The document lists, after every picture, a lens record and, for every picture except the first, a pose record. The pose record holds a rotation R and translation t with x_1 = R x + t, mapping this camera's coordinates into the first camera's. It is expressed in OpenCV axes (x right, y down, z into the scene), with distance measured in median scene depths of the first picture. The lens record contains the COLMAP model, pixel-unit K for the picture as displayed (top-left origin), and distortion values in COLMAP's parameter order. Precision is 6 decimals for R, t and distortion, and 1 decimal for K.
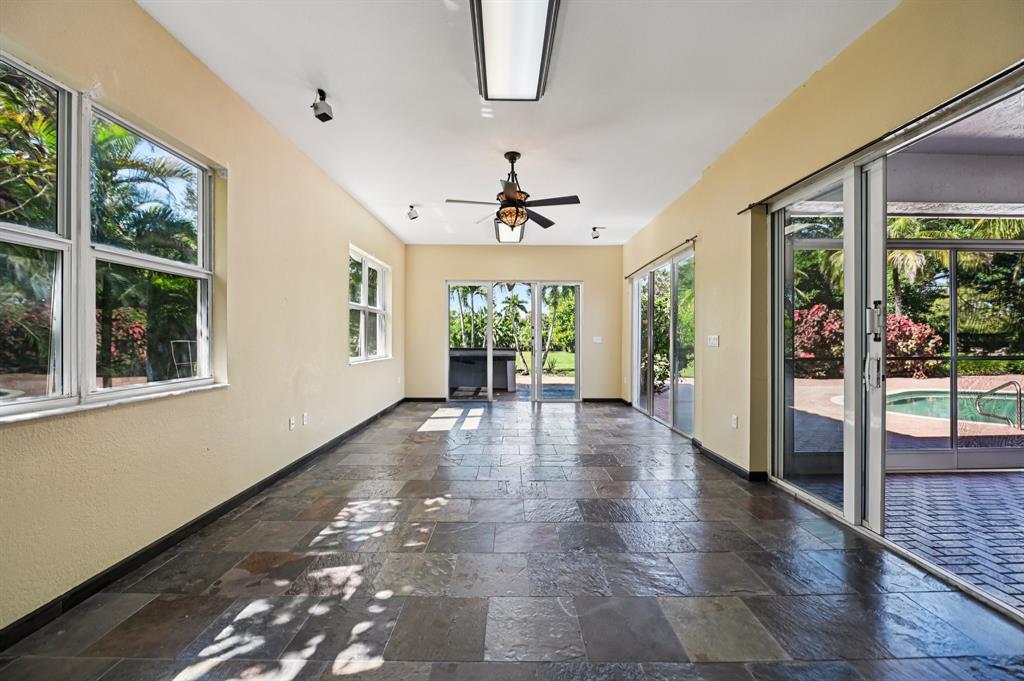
lens RADIAL K [[409.2, 0, 518.8], [0, 409.2, 343.1], [0, 0, 1]] dist [-0.007566, -0.001020]
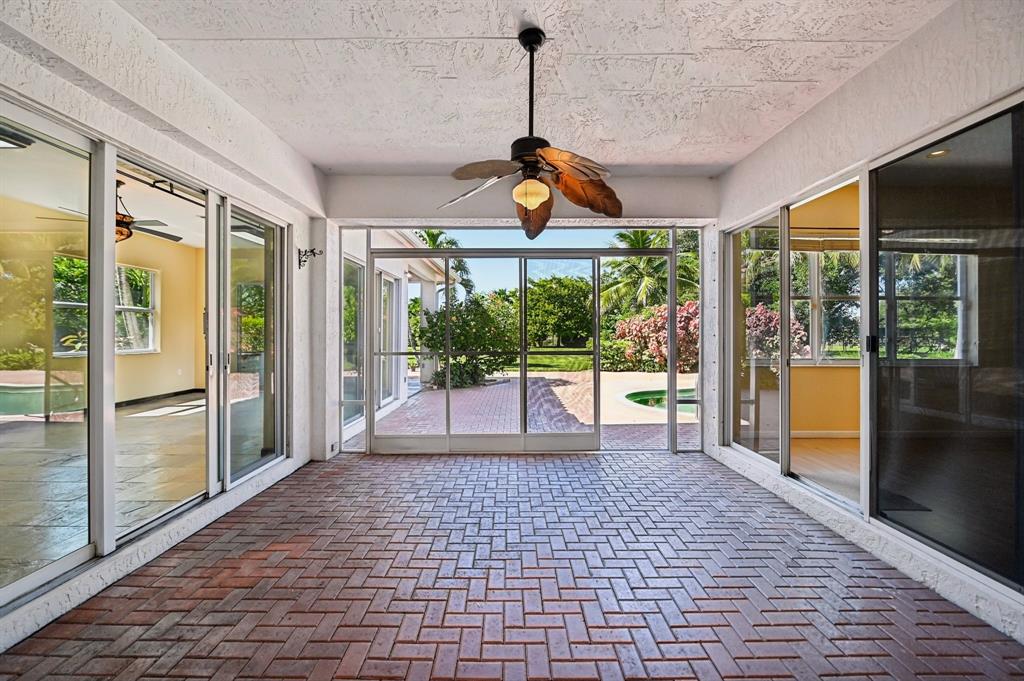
lens RADIAL K [[409.2, 0, 508.4], [0, 409.2, 332.7], [0, 0, 1]] dist [-0.007566, -0.001020]
pose [[0.999686, 0.002430, -0.024939, 0.318222], [-0.002680, 0.999946, -0.010001, -0.002514], [0.024914, 0.010065, 0.999639, -0.043697]]
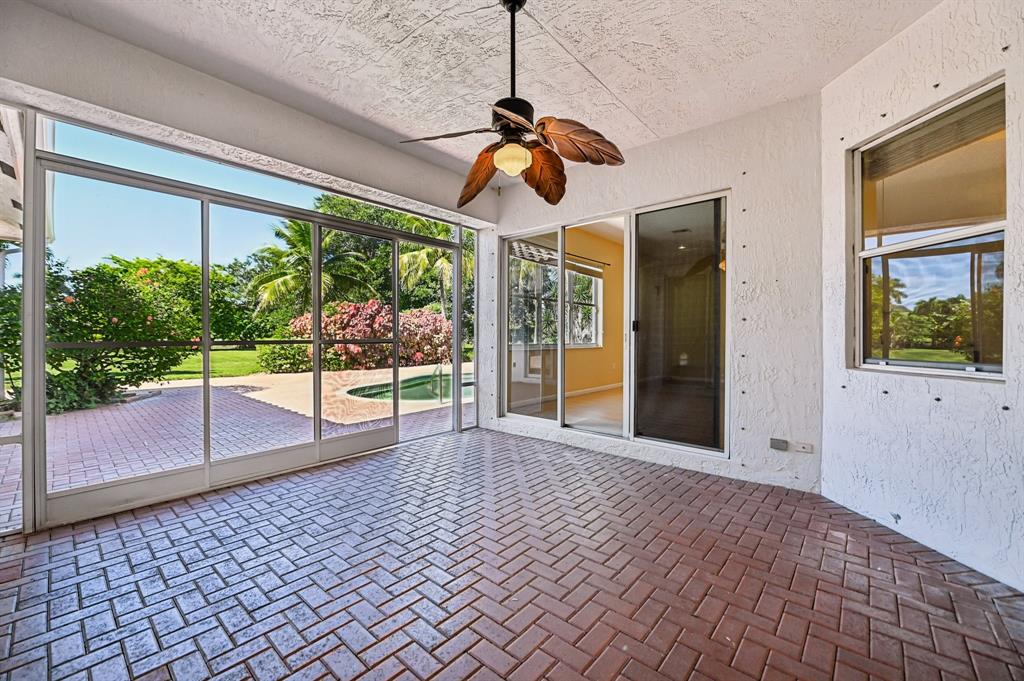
lens RADIAL K [[409.2, 0, 513.3], [0, 409.2, 336.7], [0, 0, 1]] dist [-0.007566, -0.001020]
pose [[0.674424, 0.002811, 0.738339, 0.207053], [0.001683, 0.999984, -0.005344, 0.009384], [-0.738342, 0.004846, 0.674409, 0.013860]]
